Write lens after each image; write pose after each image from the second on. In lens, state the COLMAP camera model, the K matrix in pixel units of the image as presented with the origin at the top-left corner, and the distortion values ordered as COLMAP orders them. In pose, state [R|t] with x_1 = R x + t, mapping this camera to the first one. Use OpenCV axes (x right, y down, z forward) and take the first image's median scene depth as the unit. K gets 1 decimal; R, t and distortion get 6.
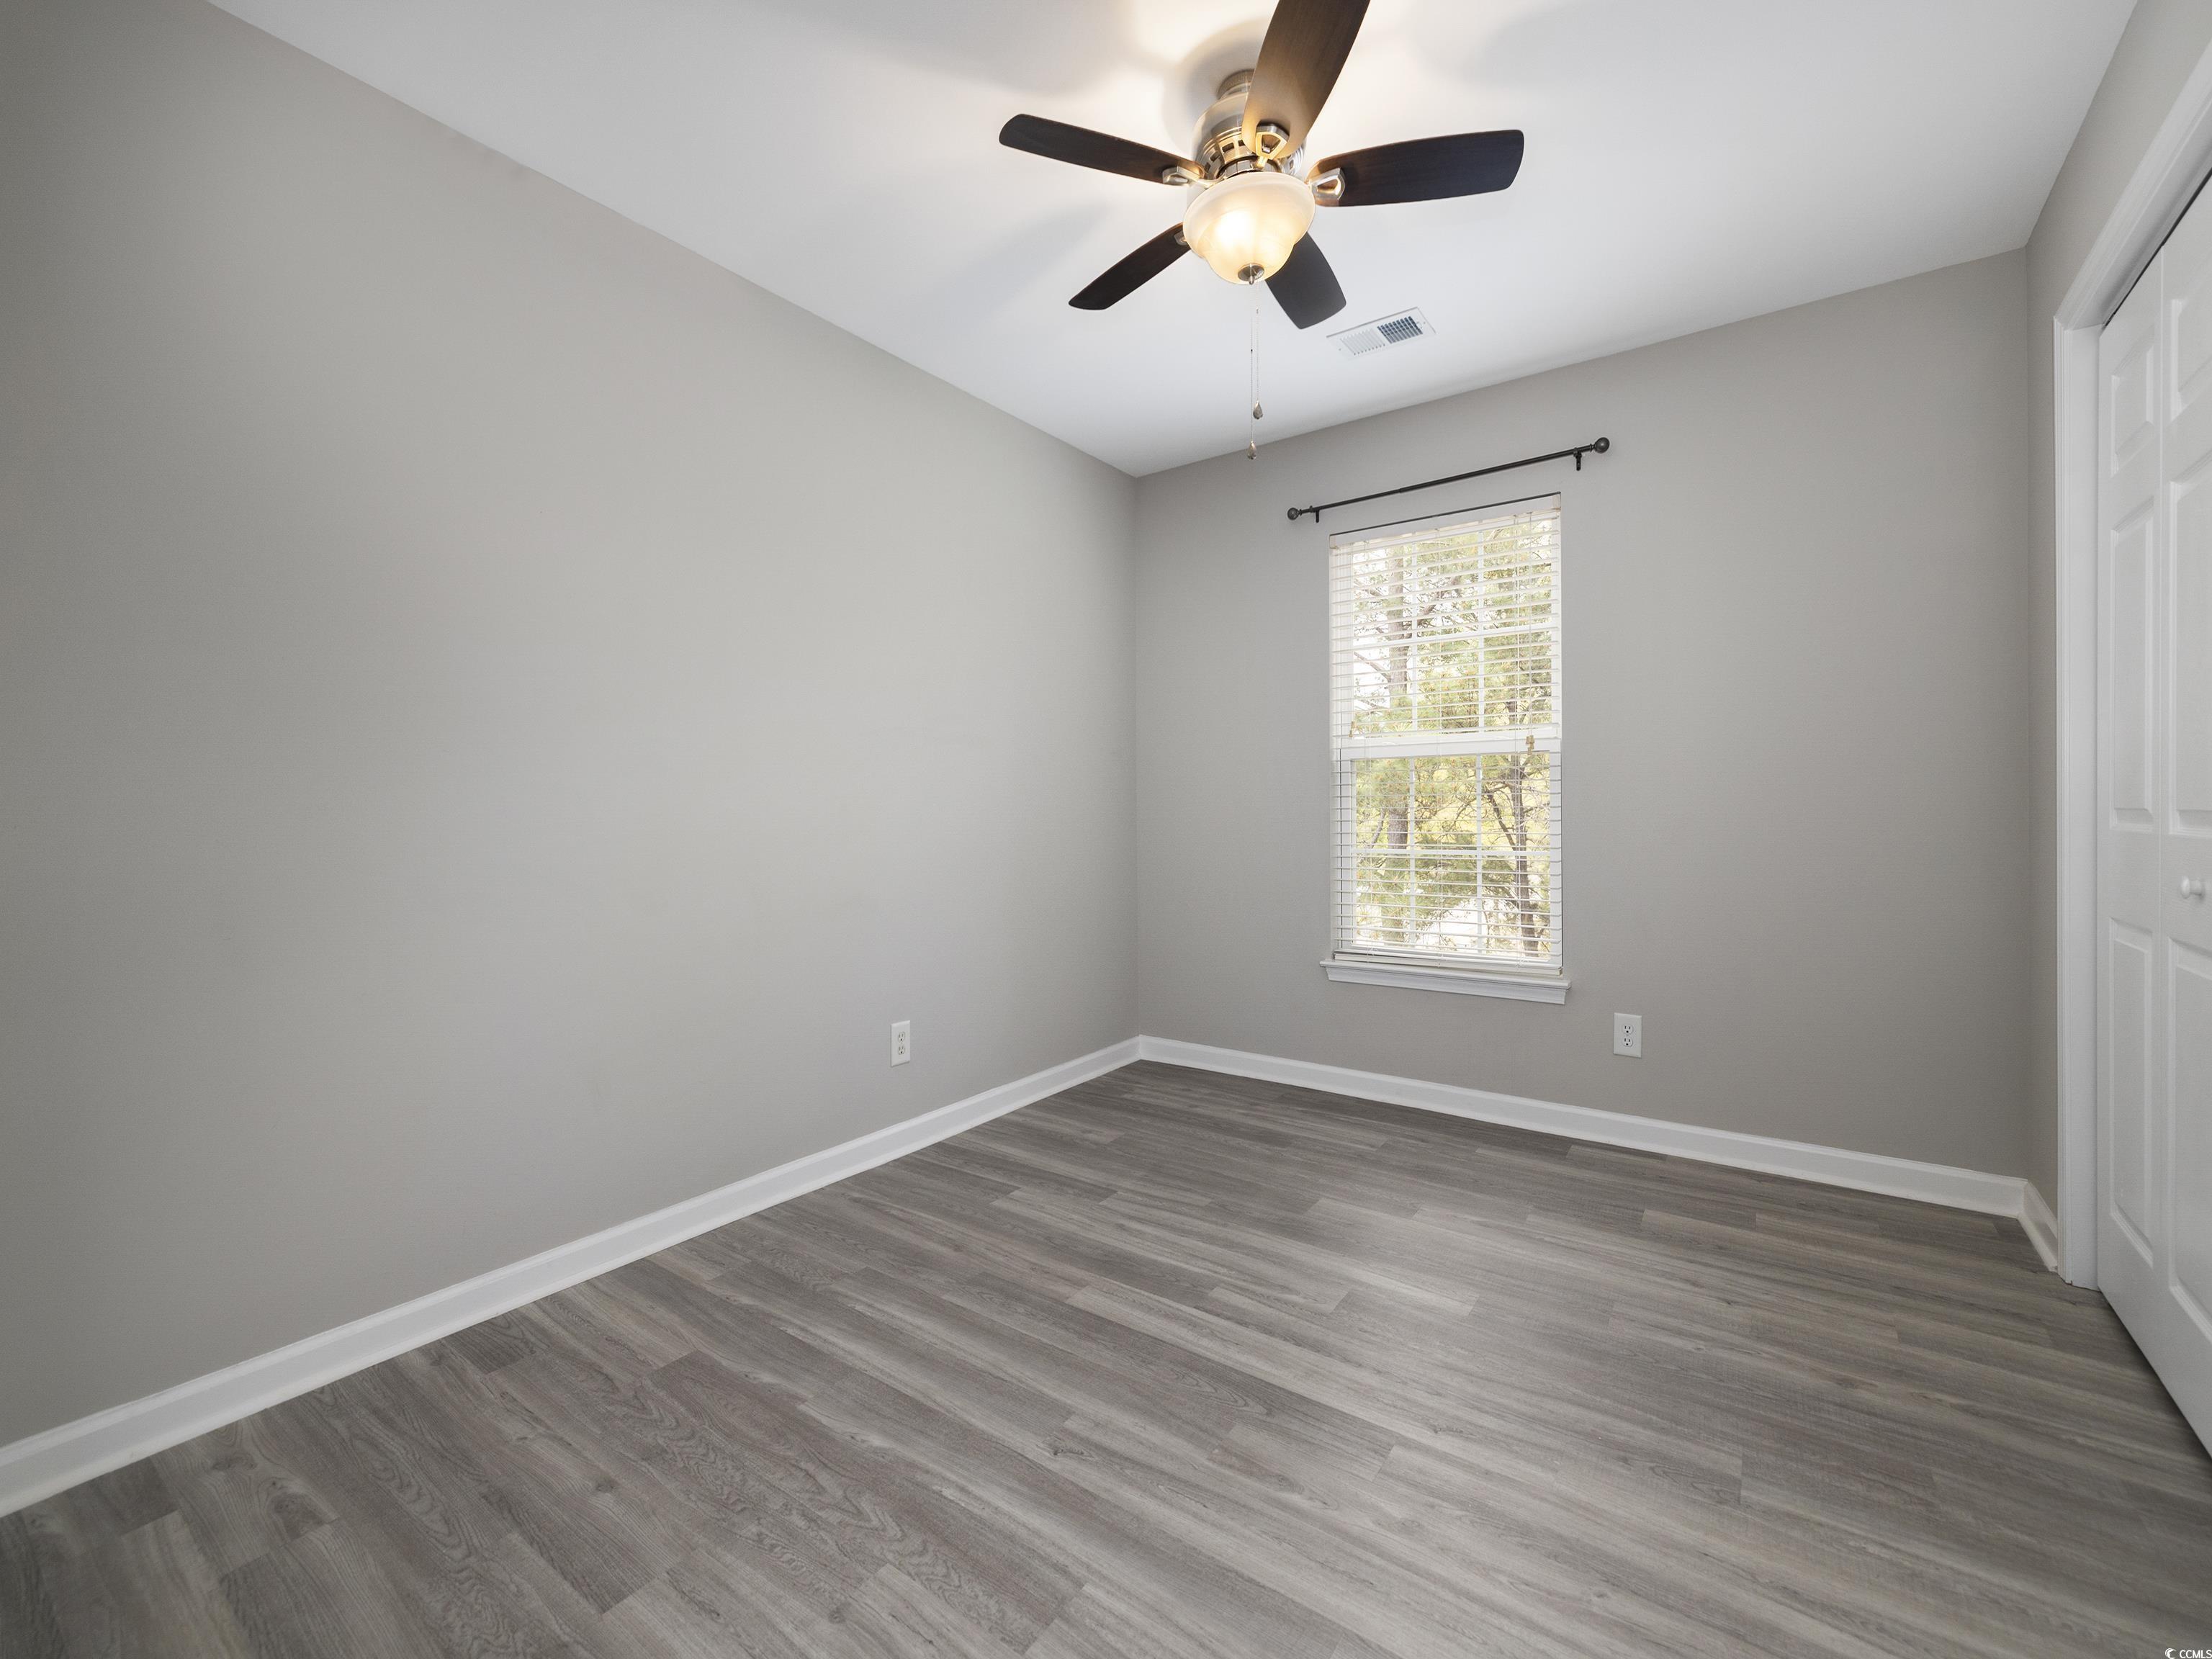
lens RADIAL K [[932.5, 0, 1105.8], [0, 932.5, 821.3], [0, 0, 1]] dist [0.001864, -0.000246]
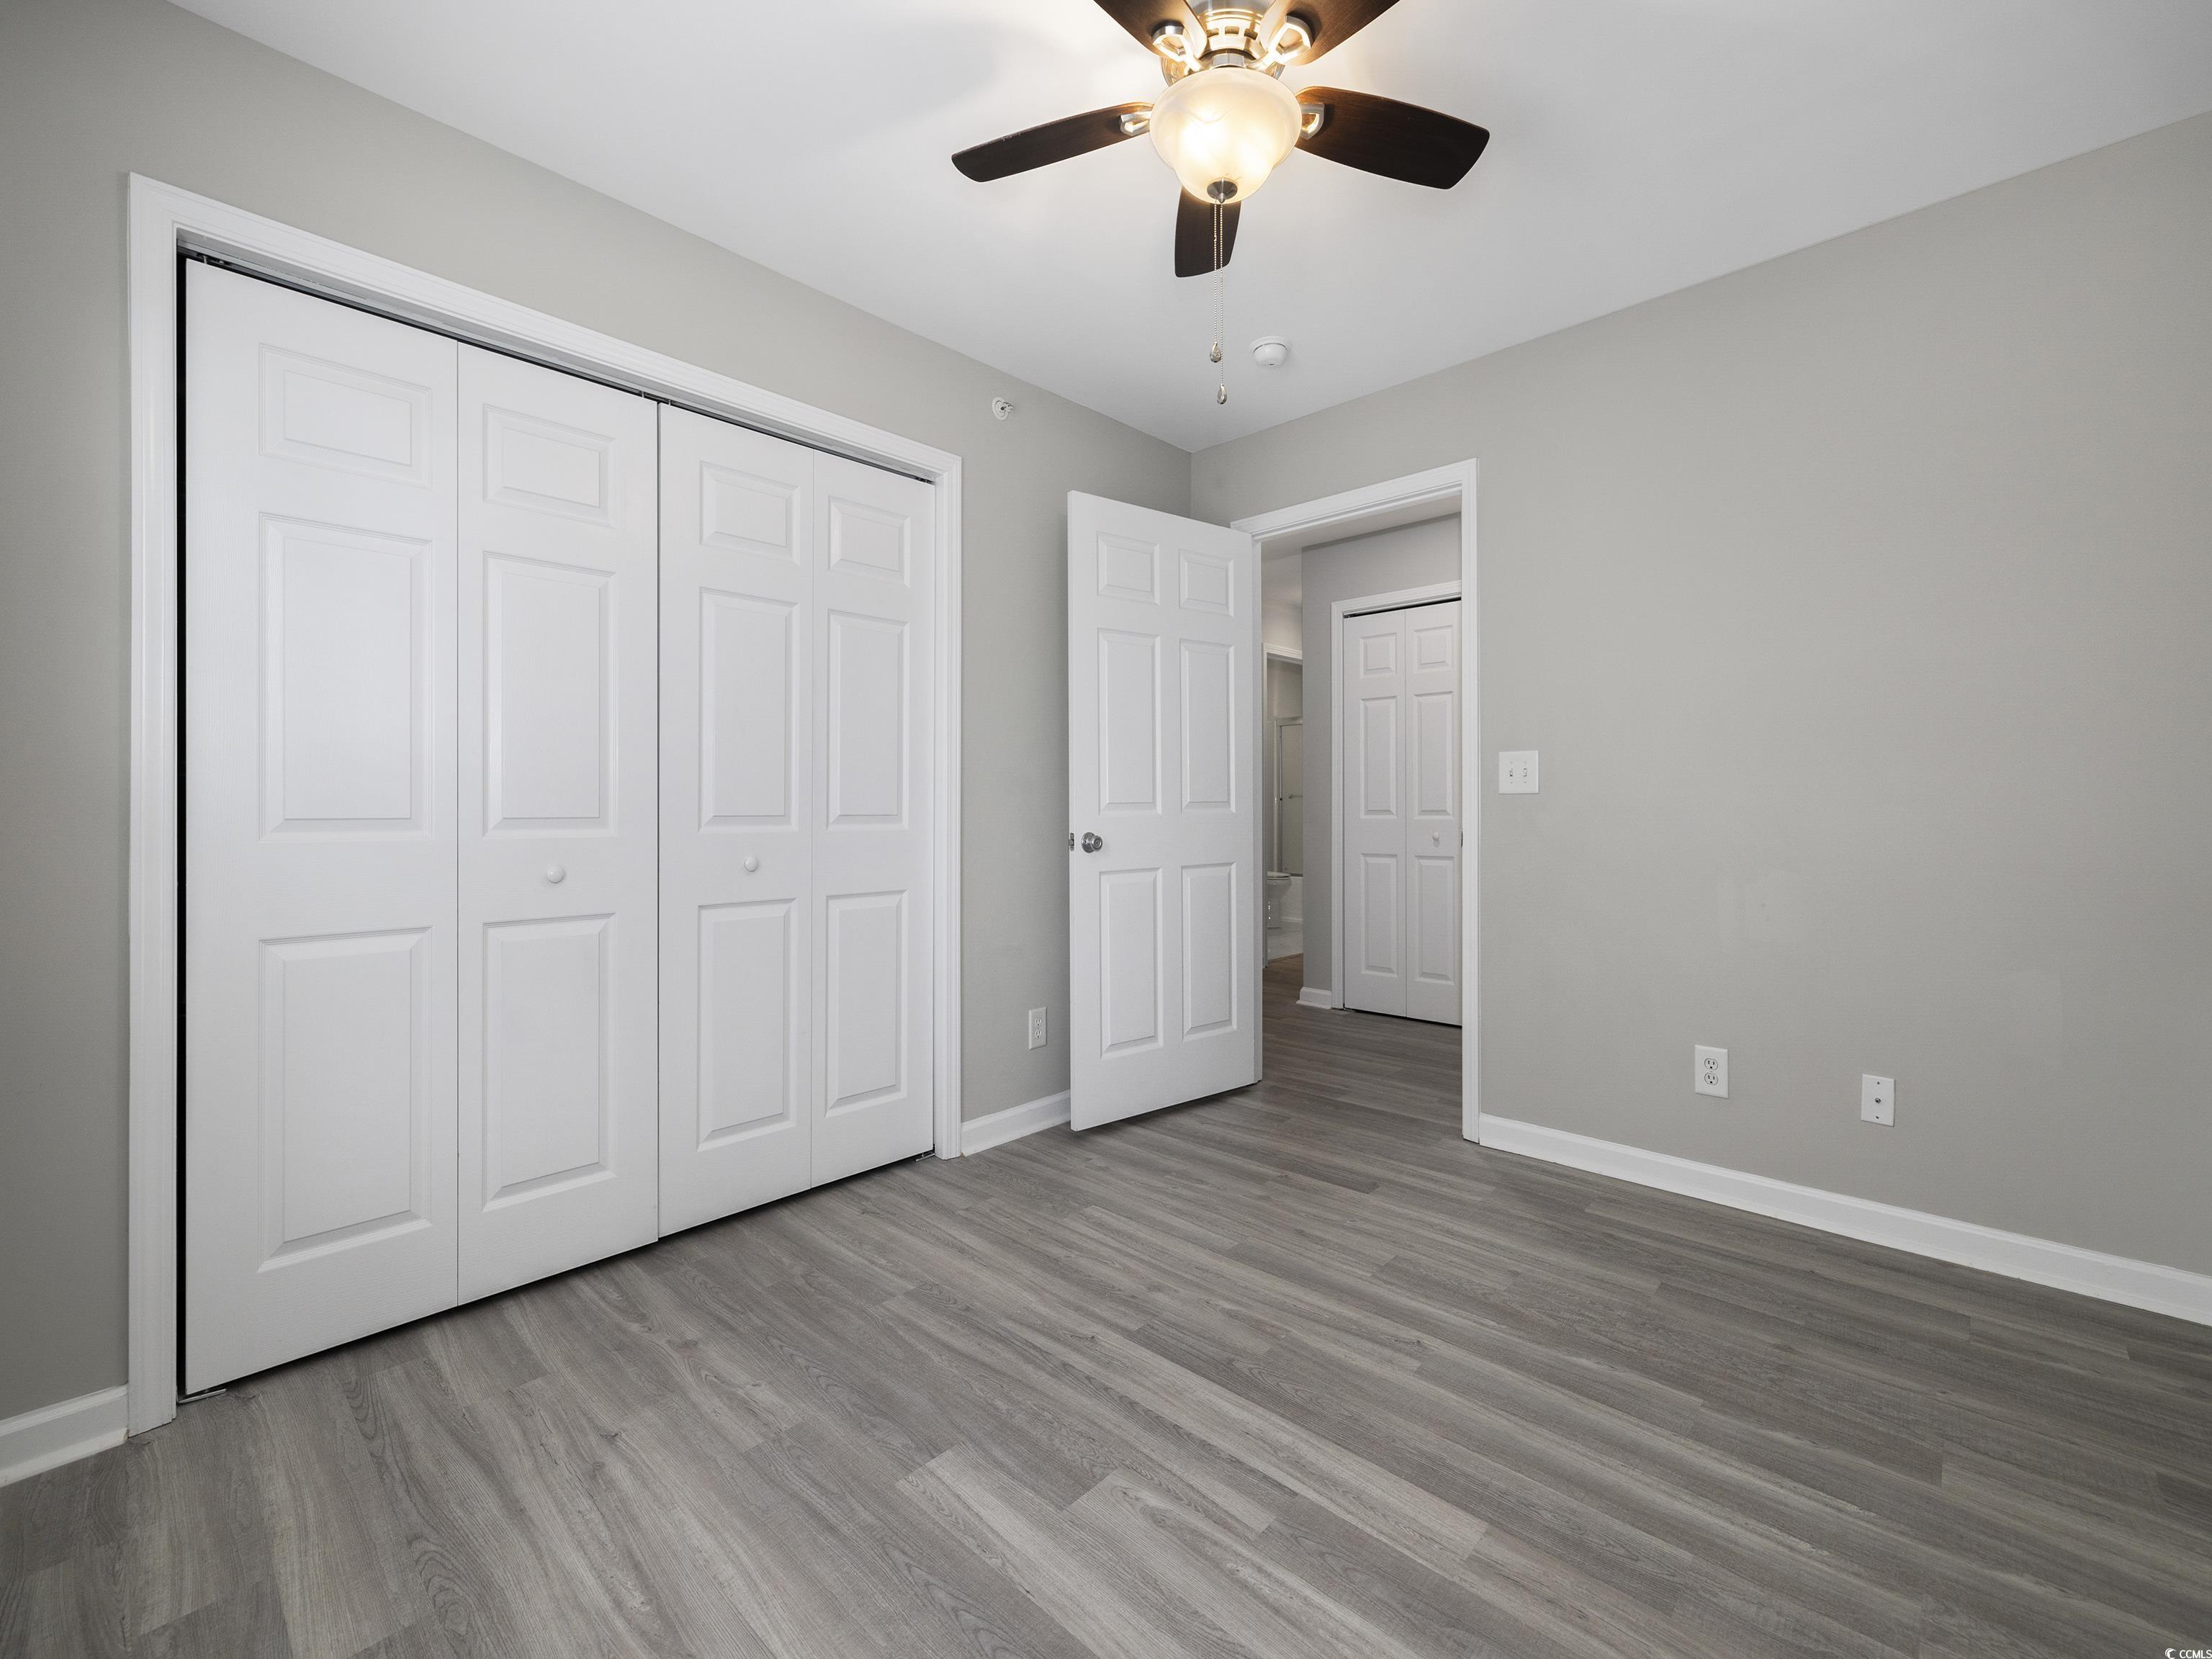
lens RADIAL K [[932.5, 0, 1116.3], [0, 932.5, 811.5], [0, 0, 1]] dist [0.001864, -0.000246]
pose [[-0.993178, 0.010718, 0.116117, 0.162954], [0.012922, 0.999750, 0.018240, -0.027944], [-0.115892, 0.019616, -0.993068, 1.951985]]
